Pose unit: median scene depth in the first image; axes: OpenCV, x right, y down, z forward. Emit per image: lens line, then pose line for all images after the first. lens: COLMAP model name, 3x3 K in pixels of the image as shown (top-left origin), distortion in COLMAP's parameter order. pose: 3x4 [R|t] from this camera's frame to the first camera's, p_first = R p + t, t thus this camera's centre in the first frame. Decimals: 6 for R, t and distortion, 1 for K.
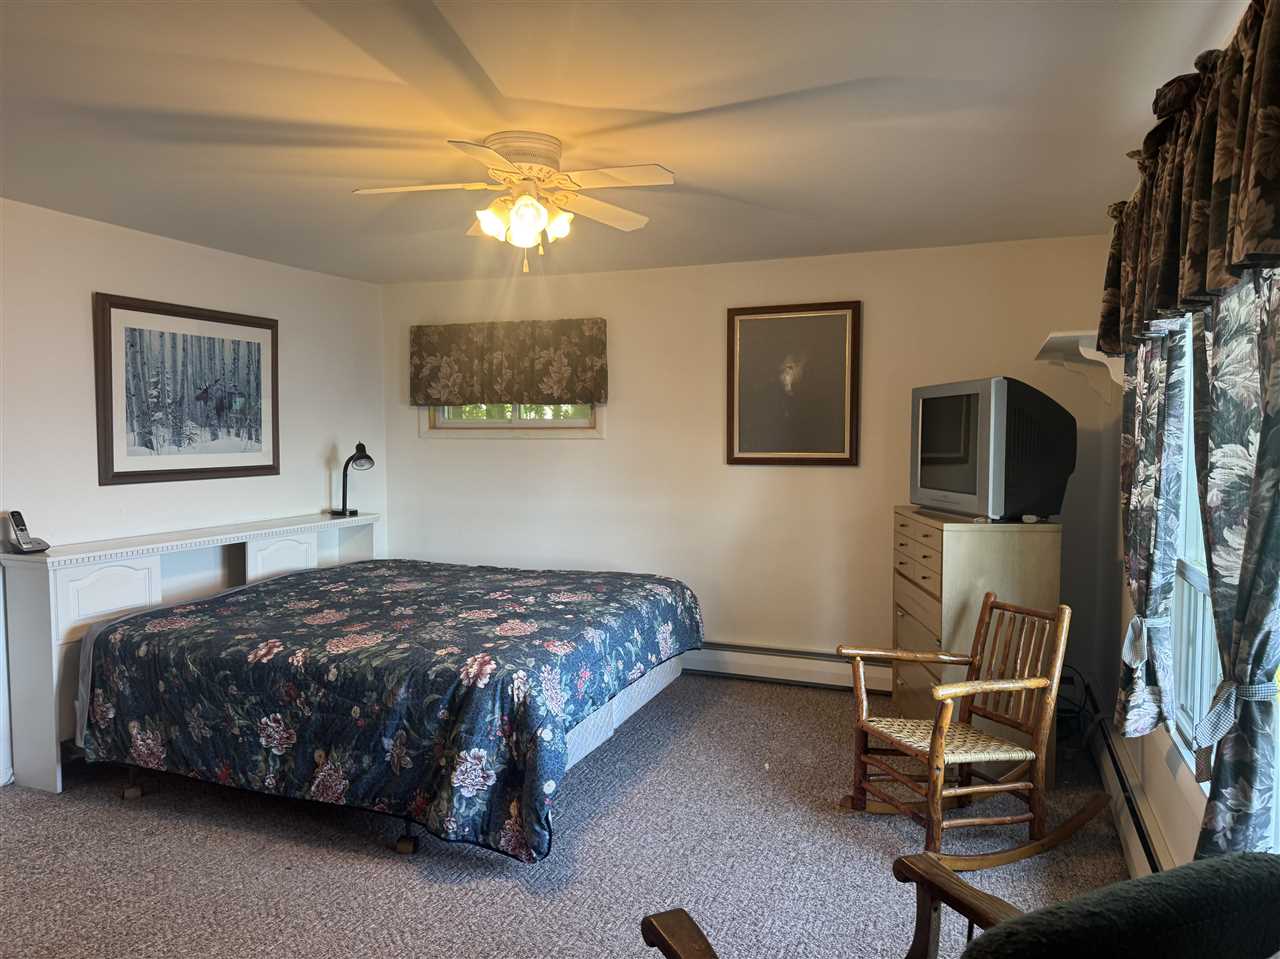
lens RADIAL K [[892.0, 0, 640.0], [0, 892.0, 479.5], [0, 0, 1]] dist [0.065503, -0.065564]
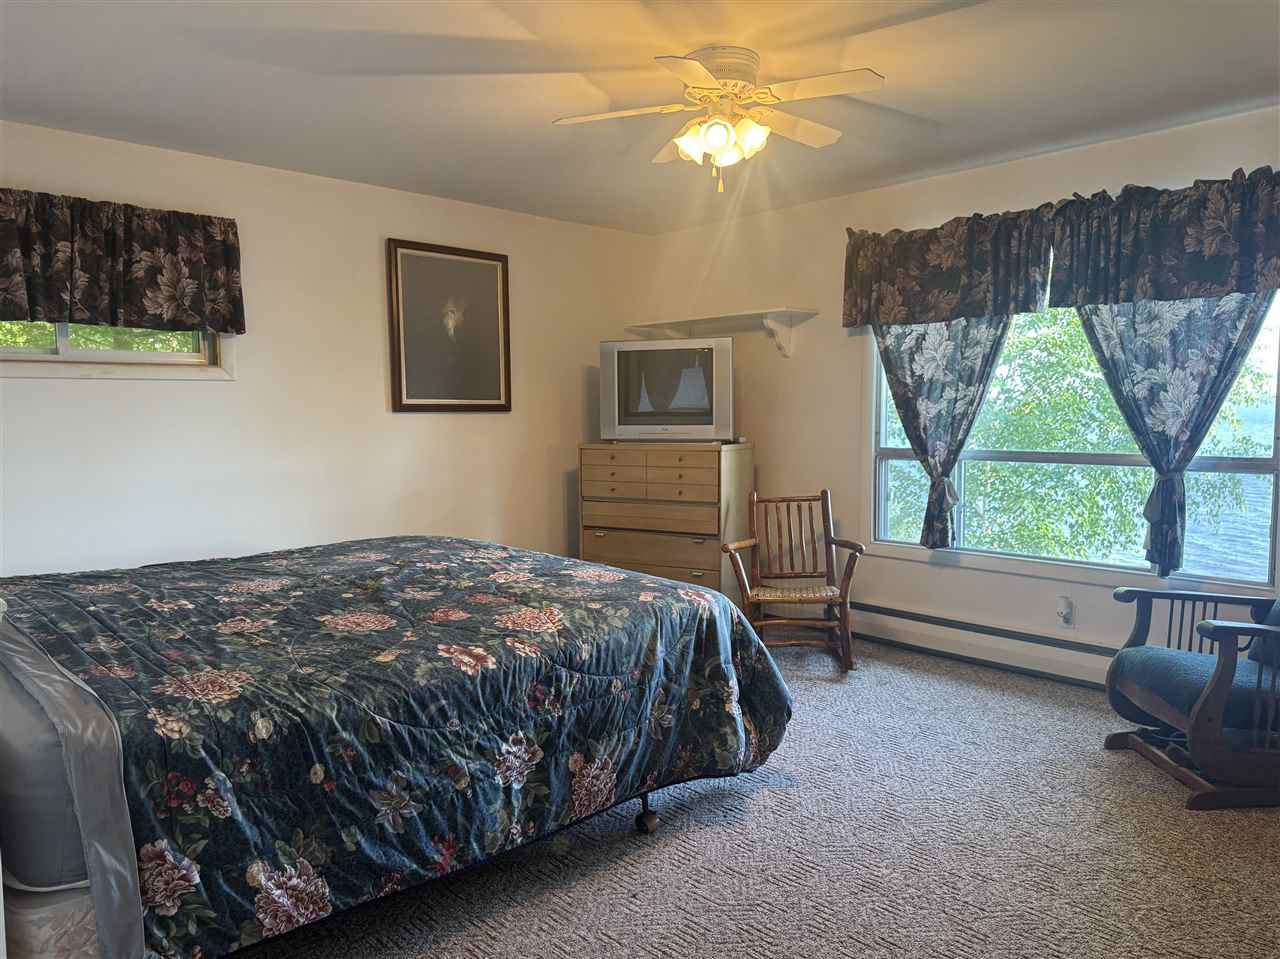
lens RADIAL K [[910.9, 0, 640.0], [0, 910.9, 479.5], [0, 0, 1]] dist [0.077692, -0.171447]
pose [[0.414381, -0.067717, 0.907581, -0.929437], [0.053740, 0.997309, 0.049875, 0.026507], [-0.908515, 0.028106, 0.416905, 0.556023]]
